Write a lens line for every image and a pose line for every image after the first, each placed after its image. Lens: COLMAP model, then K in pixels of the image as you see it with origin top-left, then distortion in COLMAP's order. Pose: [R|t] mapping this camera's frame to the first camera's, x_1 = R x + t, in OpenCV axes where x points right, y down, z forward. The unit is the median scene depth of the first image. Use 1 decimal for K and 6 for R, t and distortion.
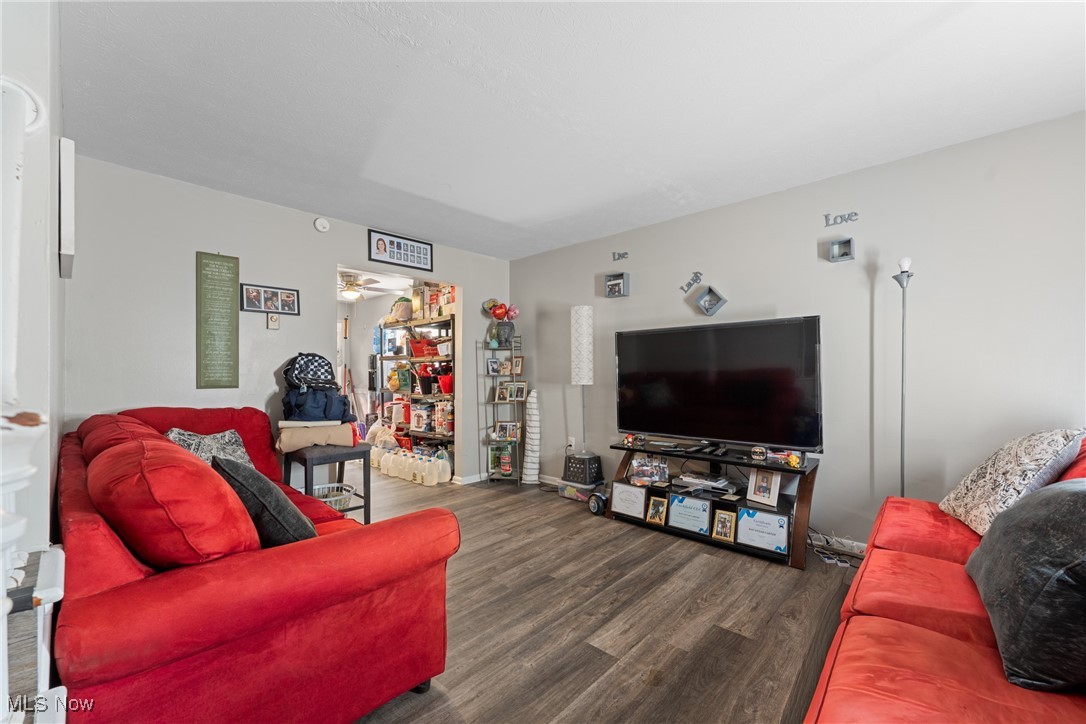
lens RADIAL K [[432.3, 0, 541.9], [0, 432.3, 366.4], [0, 0, 1]] dist [-0.000485, -0.000130]
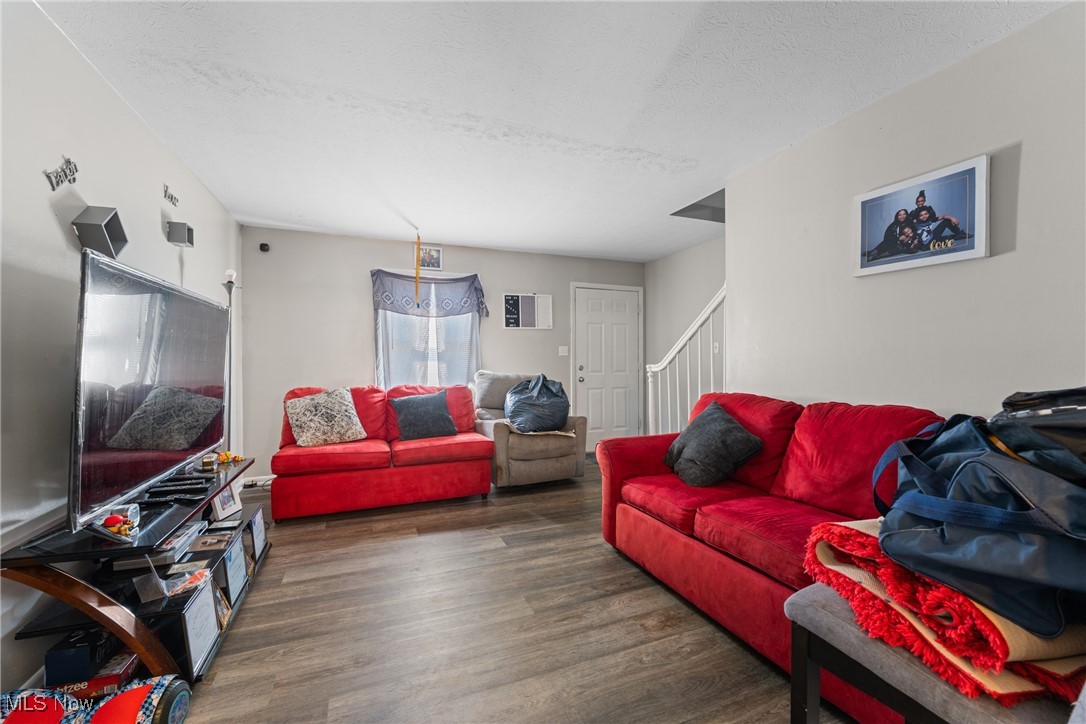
lens RADIAL K [[432.3, 0, 538.3], [0, 432.3, 364.1], [0, 0, 1]] dist [-0.000485, -0.000130]
pose [[-0.899245, 0.003036, 0.437435, -0.542531], [0.000748, 0.999985, -0.005403, 0.026935], [-0.437445, -0.004532, -0.899234, 1.944075]]
